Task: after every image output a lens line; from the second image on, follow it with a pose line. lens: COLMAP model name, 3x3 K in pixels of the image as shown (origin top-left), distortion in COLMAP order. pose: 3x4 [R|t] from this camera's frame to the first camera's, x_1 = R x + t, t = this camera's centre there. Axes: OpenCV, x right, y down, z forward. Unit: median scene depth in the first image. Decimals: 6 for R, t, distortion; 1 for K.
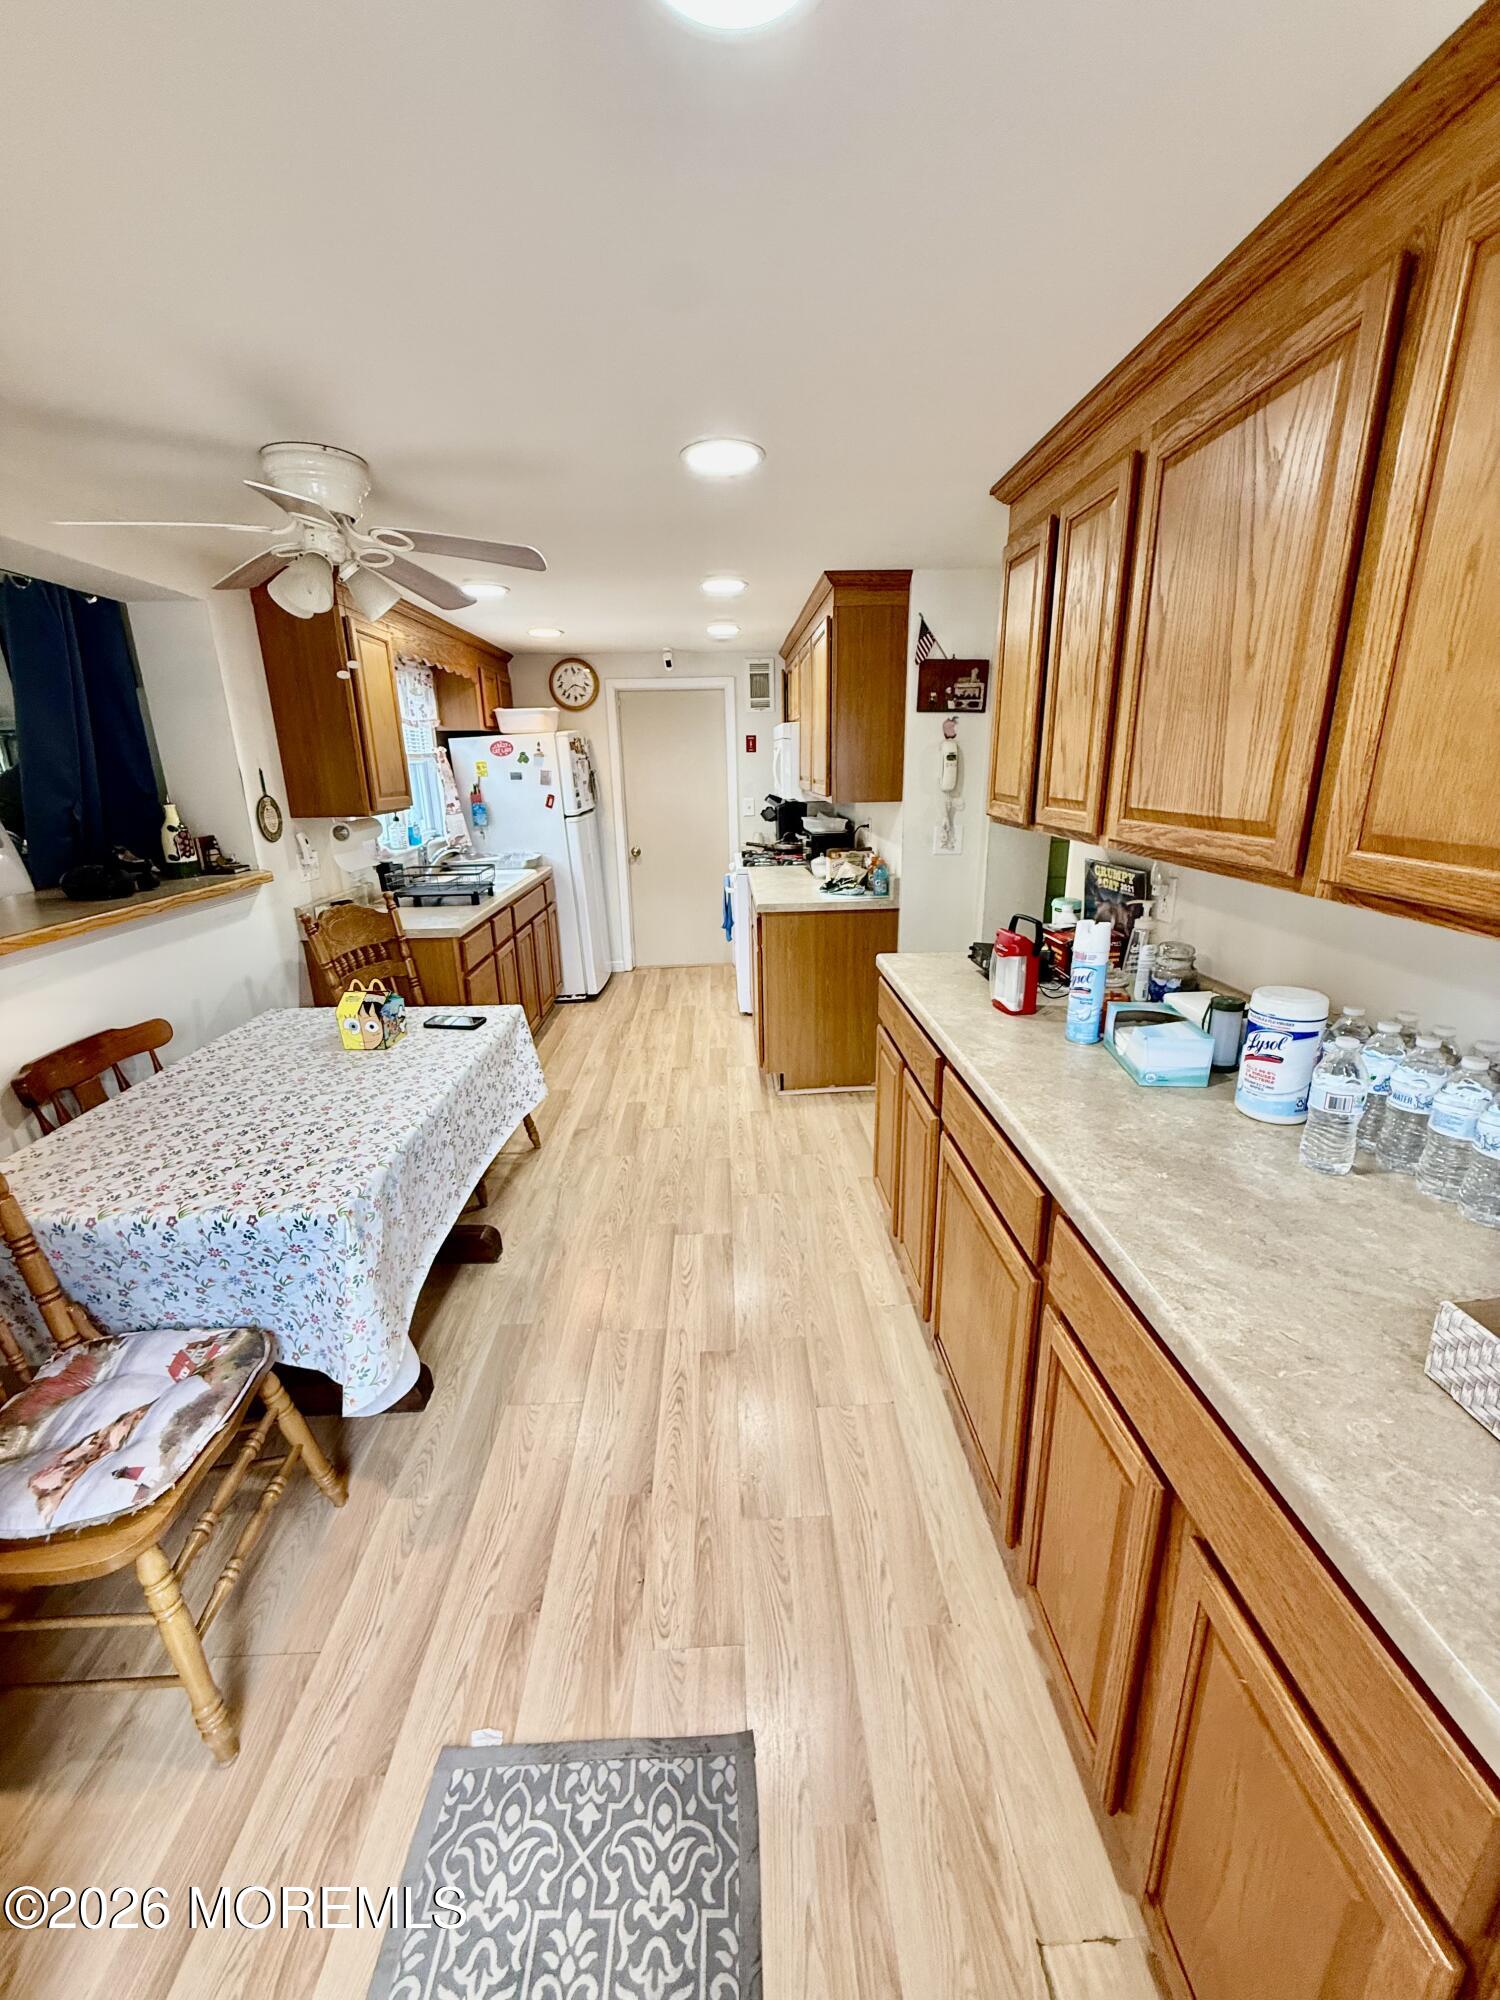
lens RADIAL K [[801.7, 0, 753.0], [0, 801.7, 1003.0], [0, 0, 1]] dist [-0.002022, -0.000130]
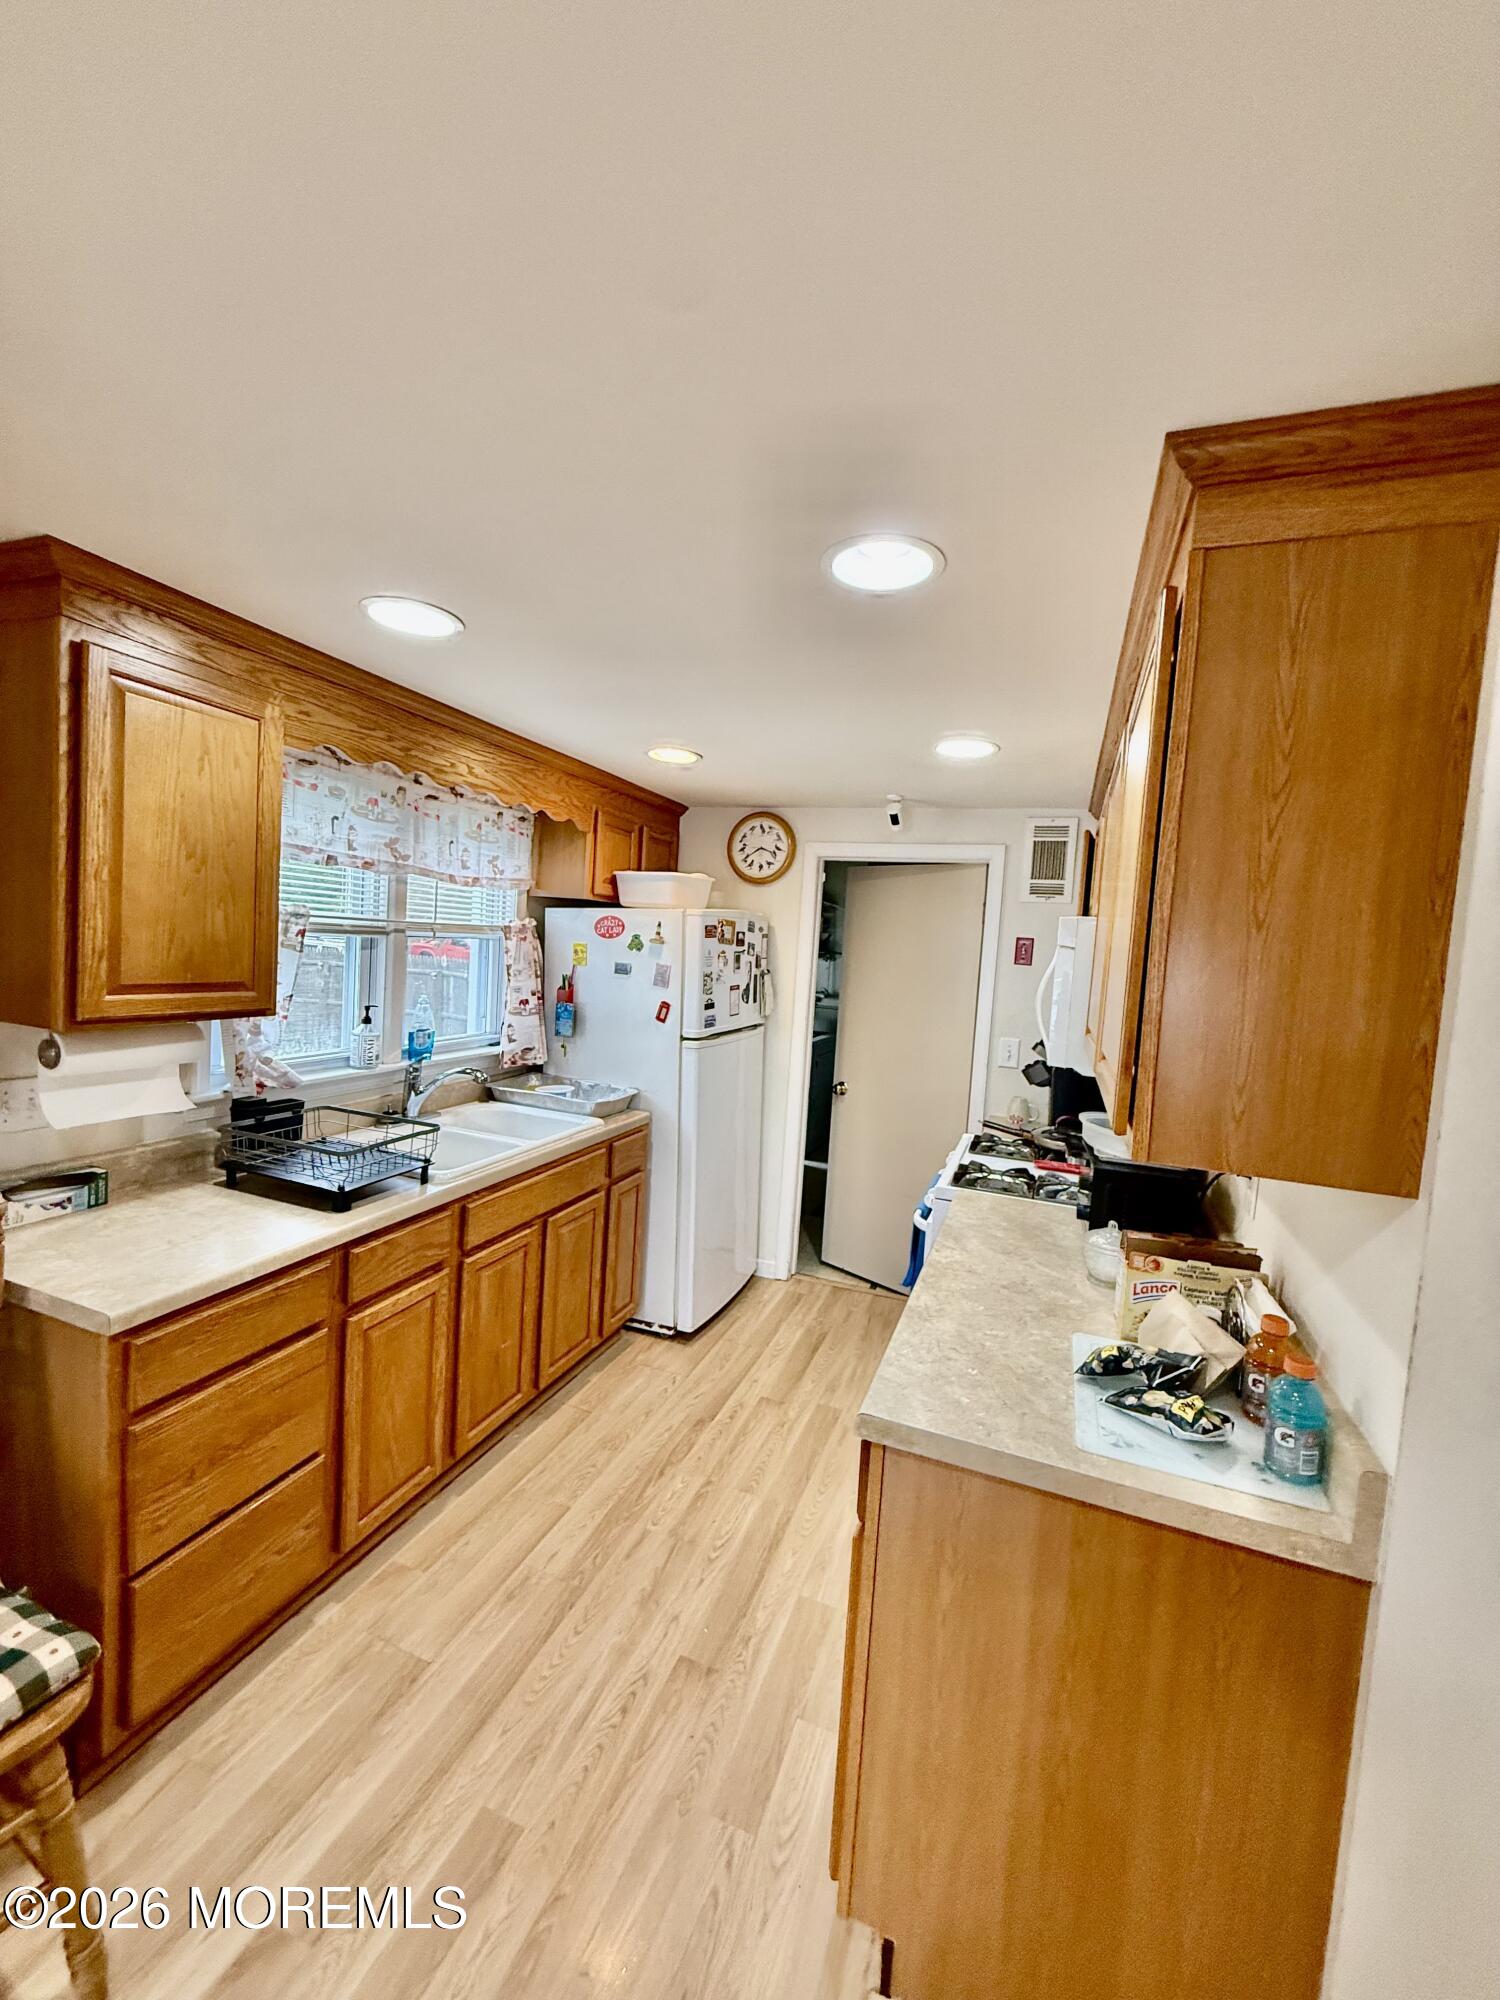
lens RADIAL K [[801.7, 0, 748.4], [0, 801.7, 999.6], [0, 0, 1]] dist [-0.002022, -0.000130]
pose [[0.914500, 0.106287, -0.390375, 0.053072], [-0.194533, 0.961536, -0.193920, -0.153014], [0.354748, 0.253281, 0.900001, 0.457293]]
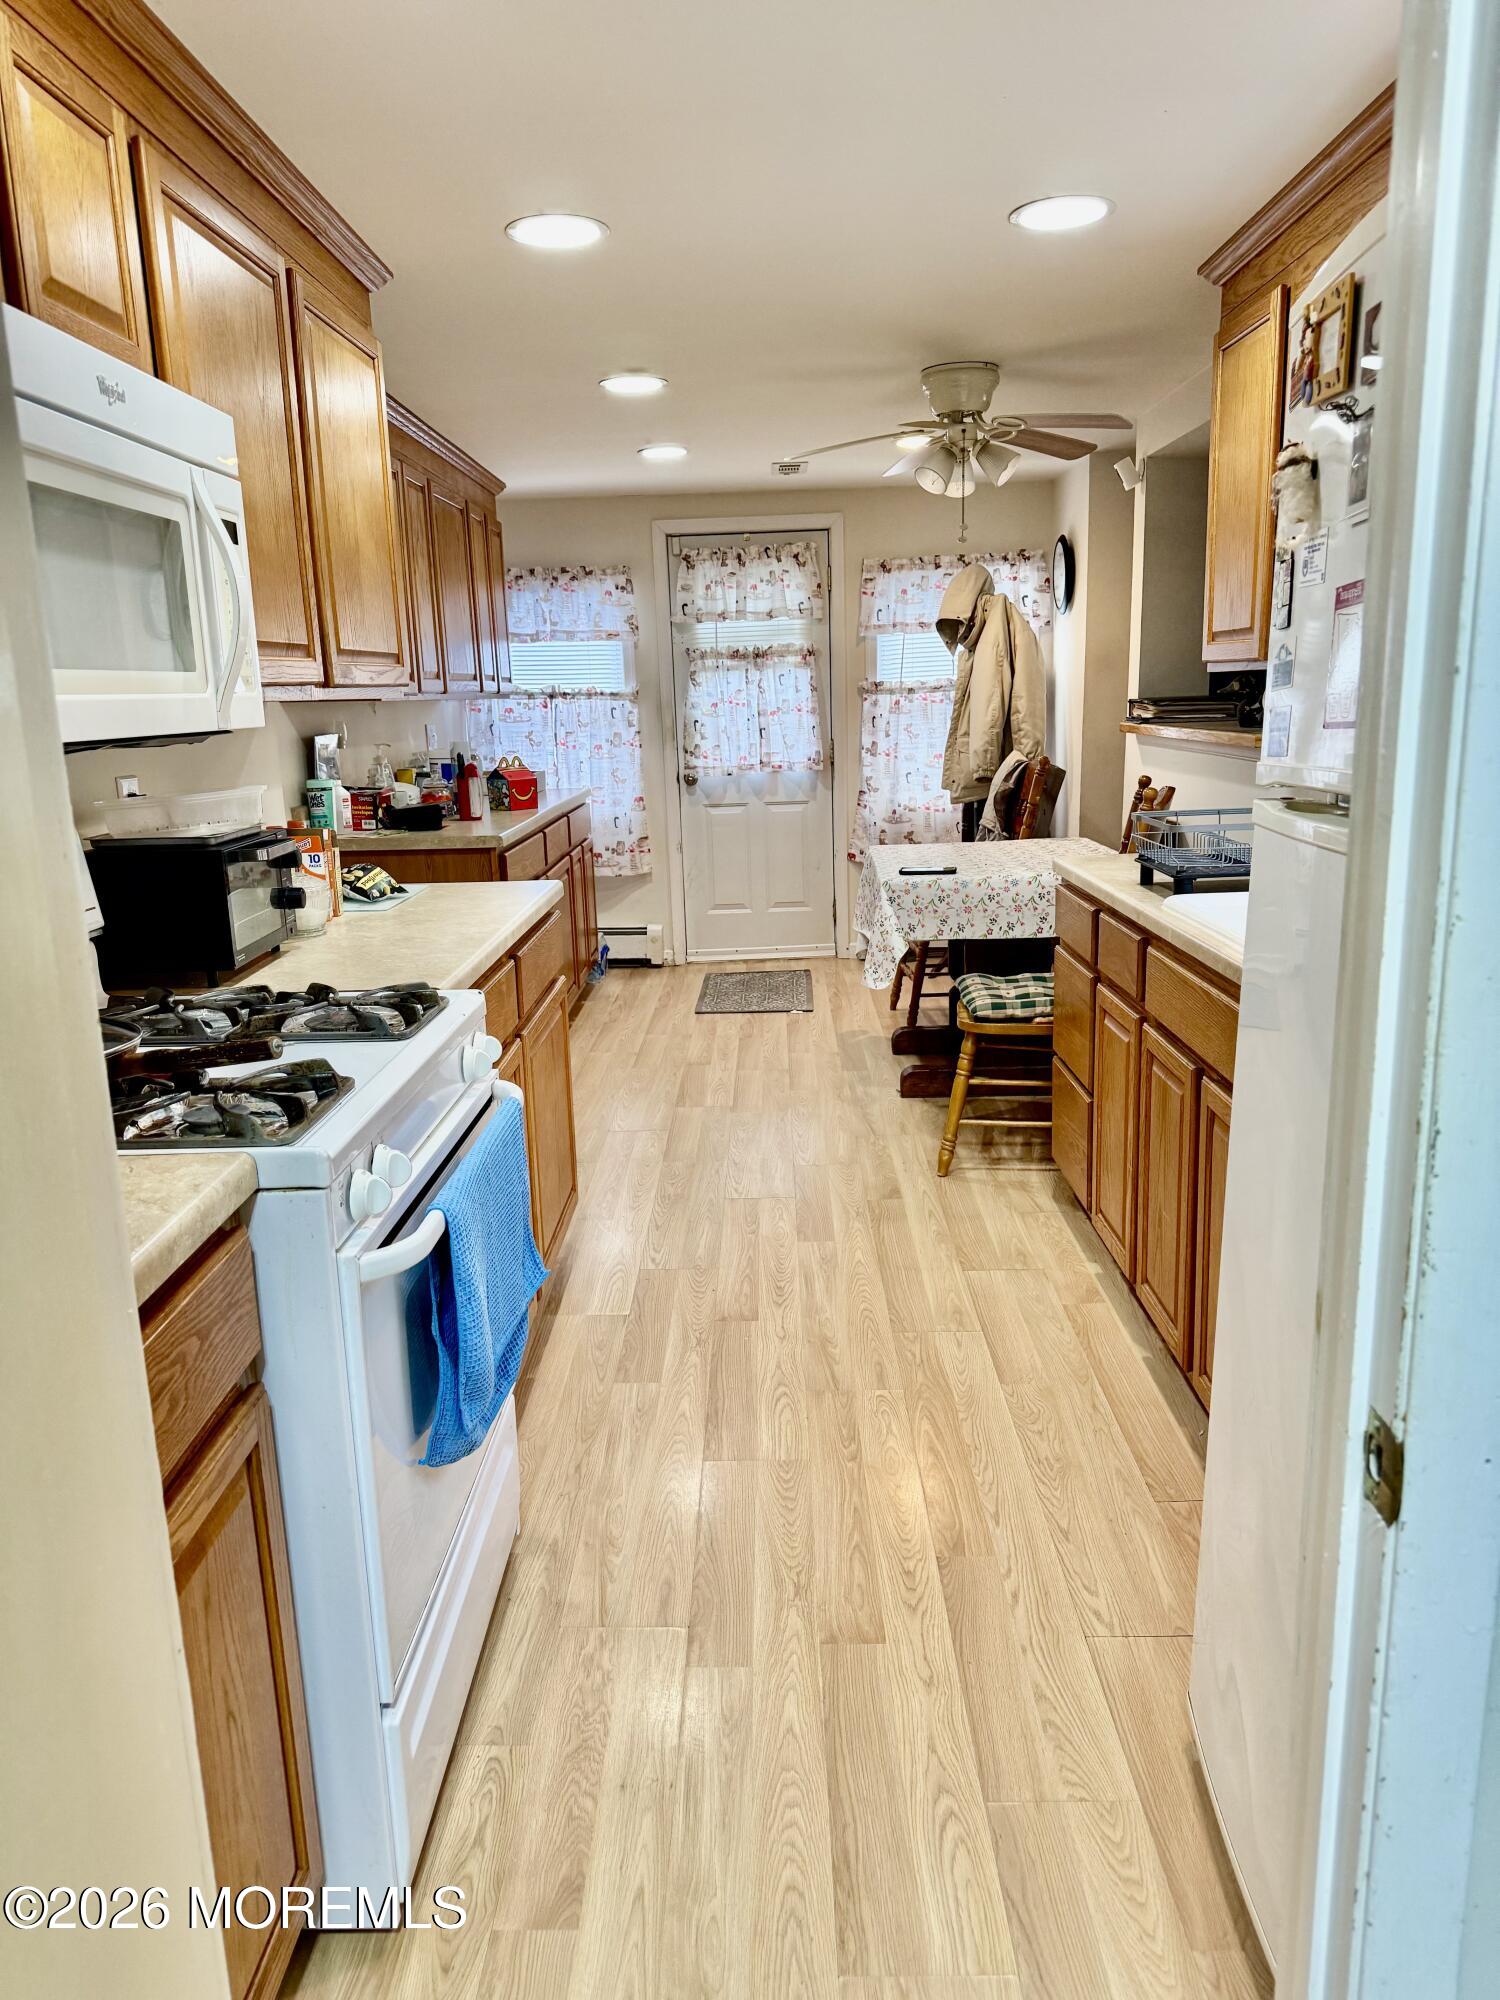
lens RADIAL K [[1390.4, 0, 749.9], [0, 1390.4, 1002.1], [0, 0, 1]] dist [0.000020, -0.000128]
pose [[-0.997365, 0.034968, 0.063568, -0.125896], [0.061672, 0.870106, 0.488991, -0.355777], [-0.038212, 0.491623, -0.869969, 1.314896]]
